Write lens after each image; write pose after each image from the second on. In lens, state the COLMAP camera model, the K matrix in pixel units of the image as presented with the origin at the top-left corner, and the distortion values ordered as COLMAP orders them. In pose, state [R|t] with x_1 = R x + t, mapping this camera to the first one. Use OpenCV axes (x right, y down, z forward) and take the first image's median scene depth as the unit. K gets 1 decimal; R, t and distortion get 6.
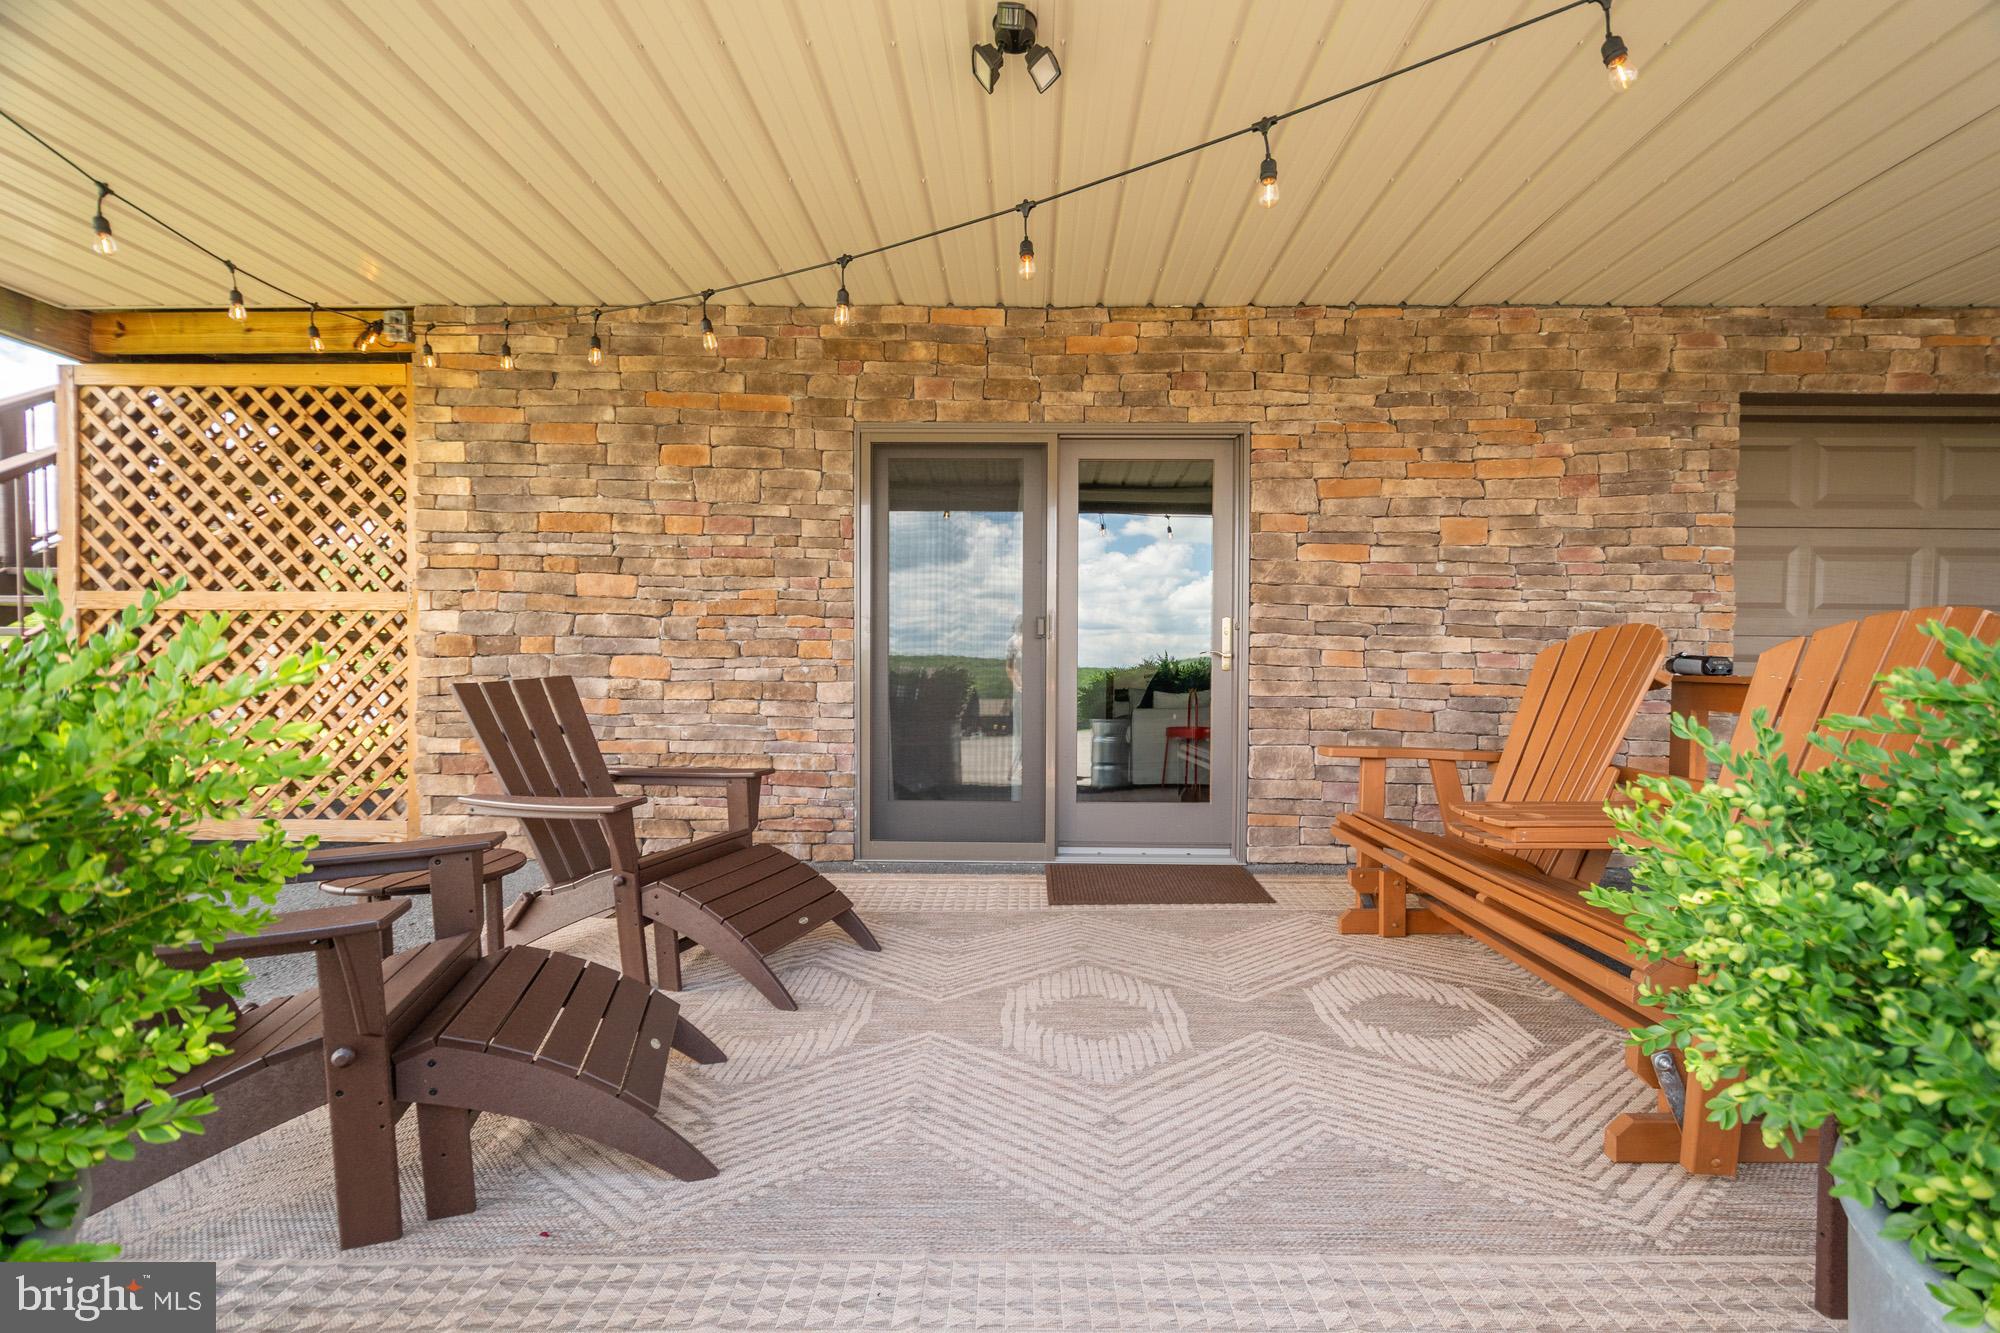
lens RADIAL K [[886.2, 0, 1011.4], [0, 886.2, 685.9], [0, 0, 1]] dist [-0.003464, -0.000756]
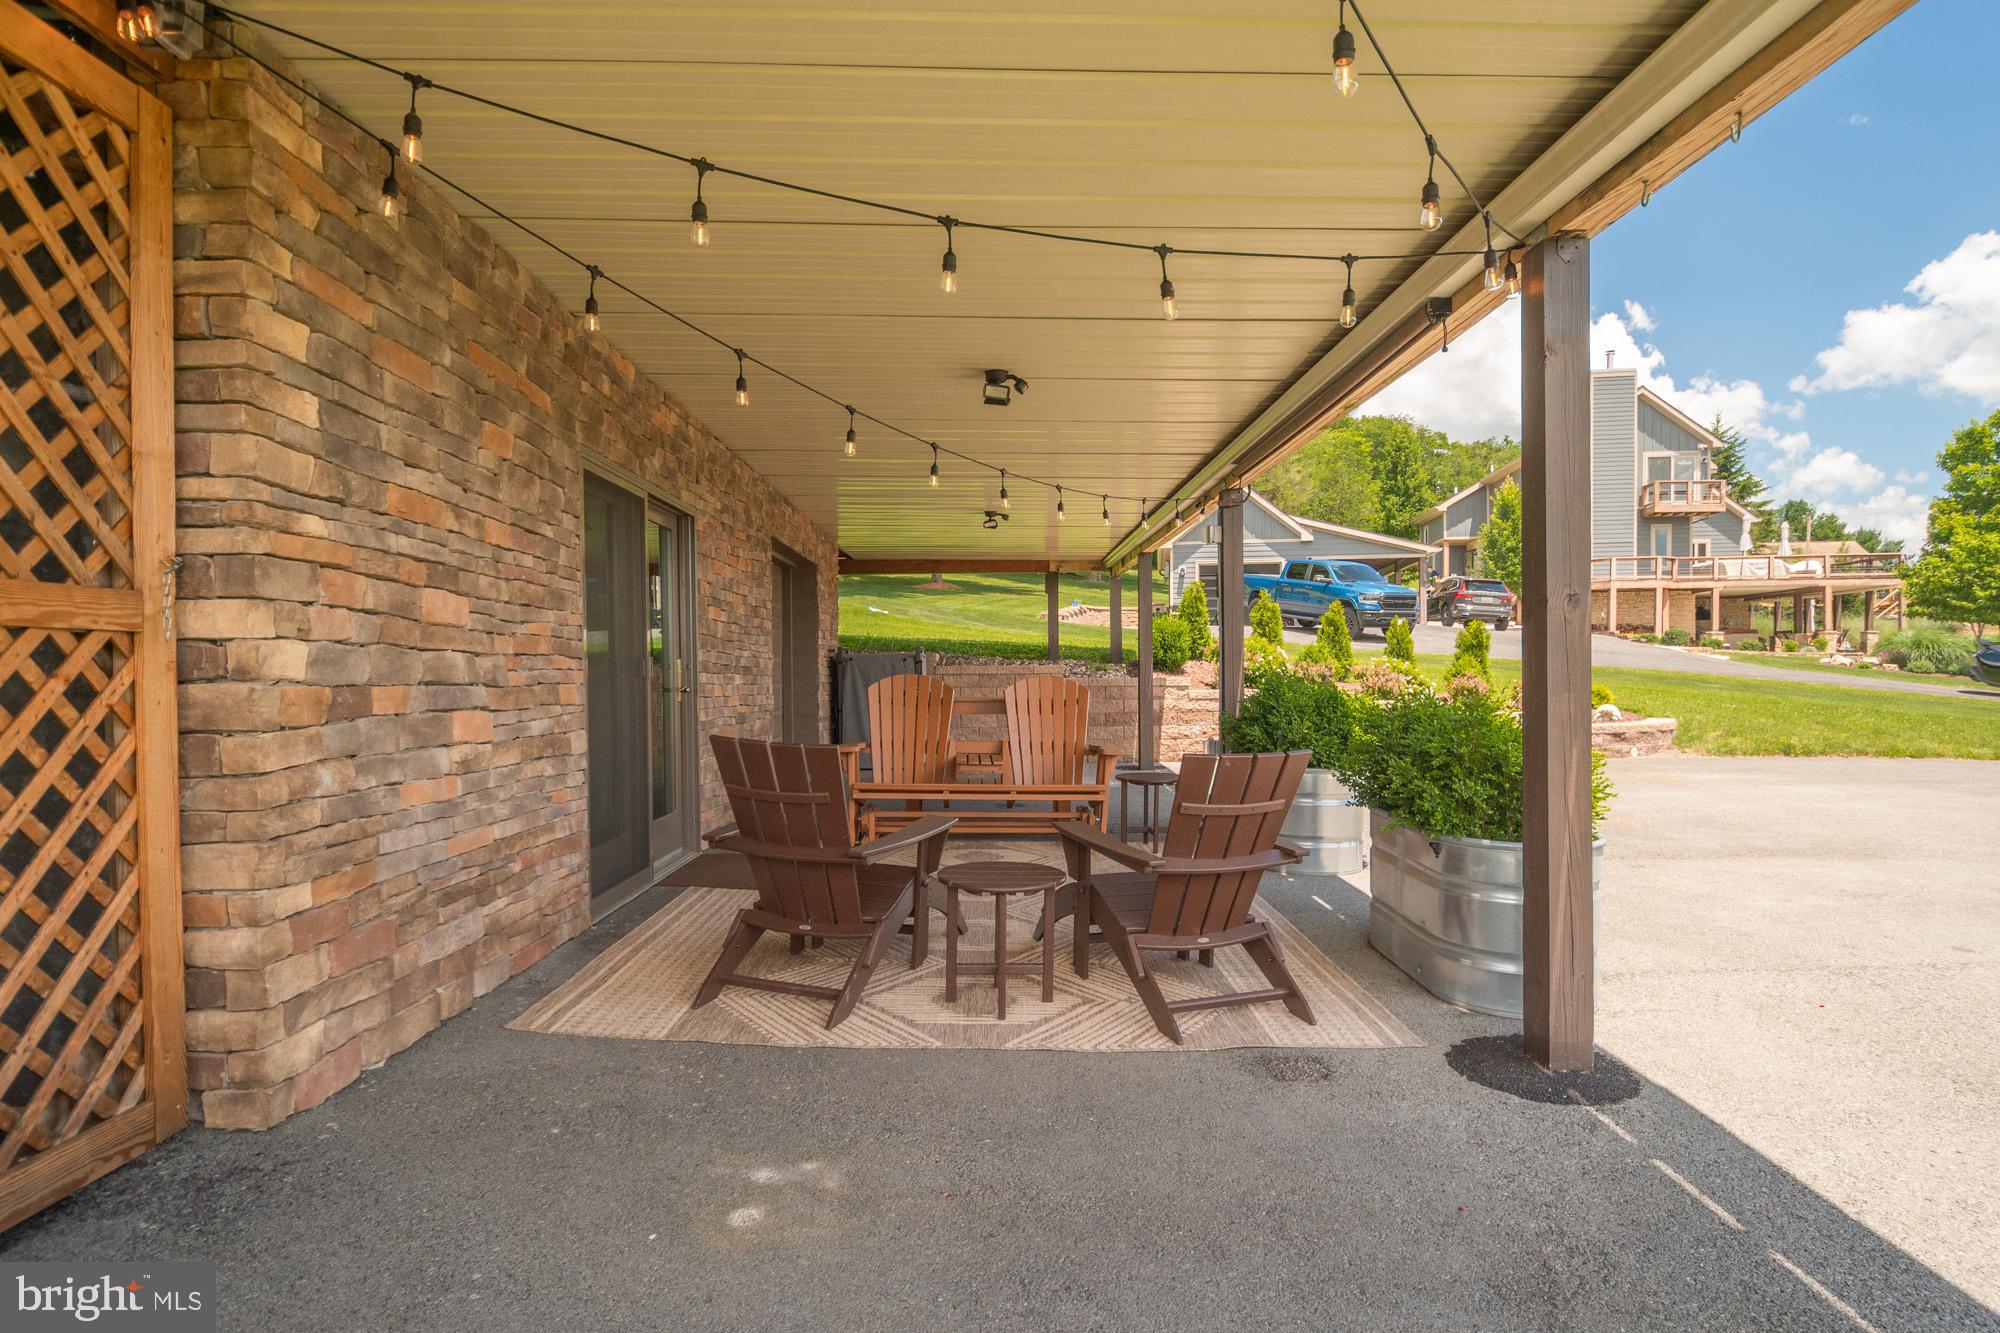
lens RADIAL K [[1071.9, 0, 988.6], [0, 1071.9, 665.7], [0, 0, 1]] dist [0.000967, -0.000914]
pose [[-0.032004, -0.005096, 0.999475, -1.286783], [0.010113, 0.999934, 0.005422, -0.069523], [-0.999437, 0.010281, -0.031950, 0.609557]]
